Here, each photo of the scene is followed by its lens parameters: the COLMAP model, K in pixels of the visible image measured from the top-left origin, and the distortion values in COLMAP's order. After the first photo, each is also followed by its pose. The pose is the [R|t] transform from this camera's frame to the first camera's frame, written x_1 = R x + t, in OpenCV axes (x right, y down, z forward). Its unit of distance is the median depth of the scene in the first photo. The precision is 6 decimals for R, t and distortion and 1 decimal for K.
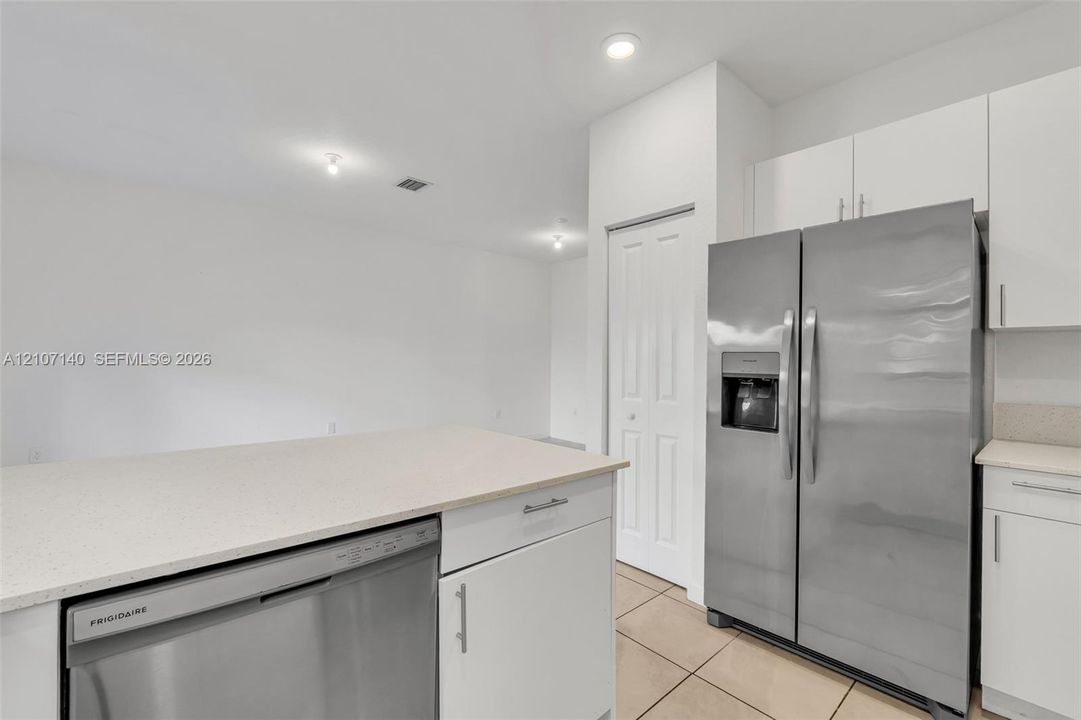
lens RADIAL K [[459.0, 0, 540.5], [0, 459.0, 360.0], [0, 0, 1]] dist [-0.006033, -0.000421]
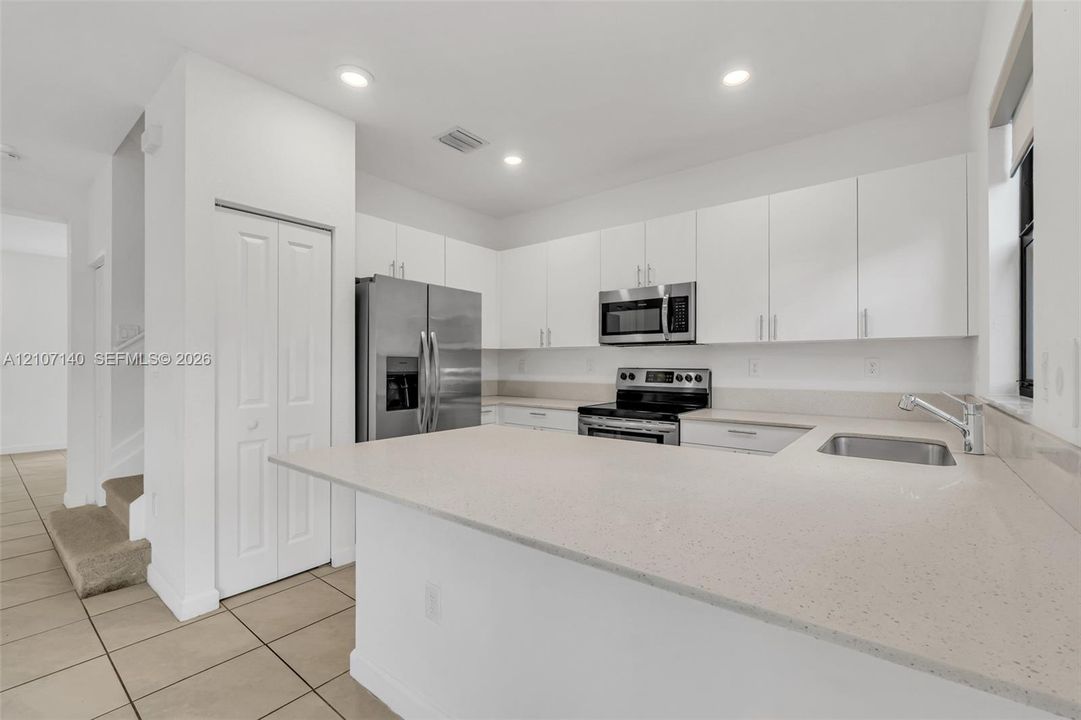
lens RADIAL K [[459.0, 0, 540.5], [0, 459.0, 360.0], [0, 0, 1]] dist [-0.006033, -0.000421]
pose [[-0.169822, -0.003136, 0.985470, -0.972730], [-0.007499, 0.999970, 0.001890, -0.013109], [-0.985446, -0.007069, -0.169840, 0.737779]]
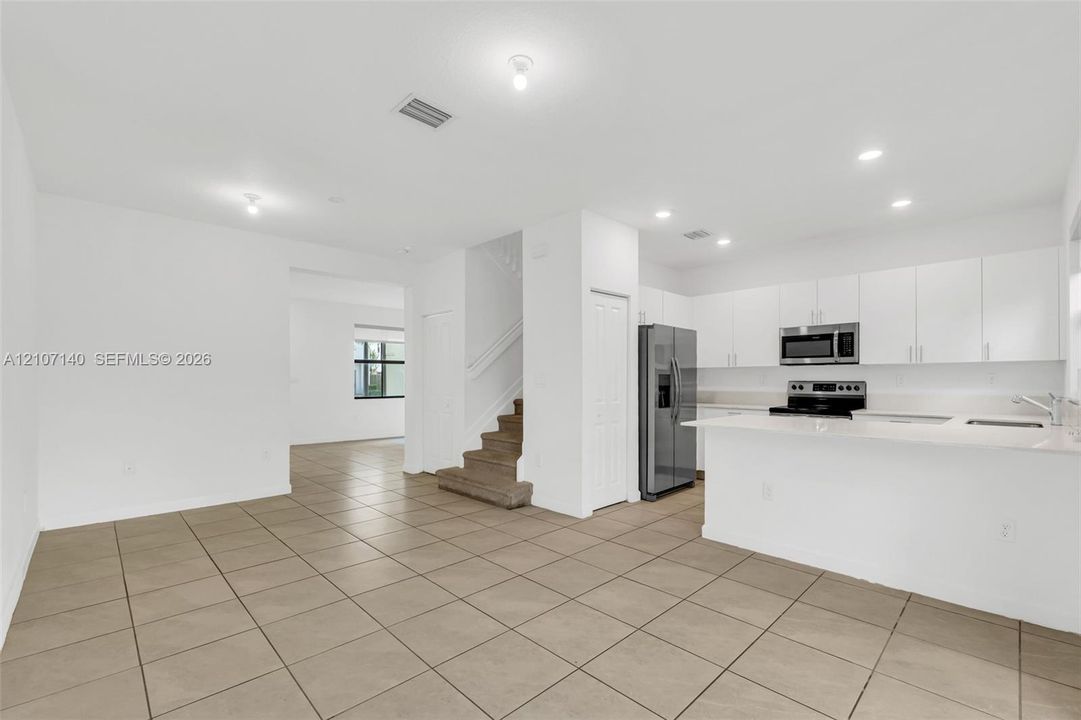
lens RADIAL K [[471.6, 0, 542.7], [0, 471.6, 373.4], [0, 0, 1]] dist [-0.001636, -0.000139]
pose [[-0.050109, 0.000325, 0.998744, -1.739046], [-0.003015, 0.999995, -0.000477, -0.017705], [-0.998739, -0.003035, -0.050108, 1.580782]]
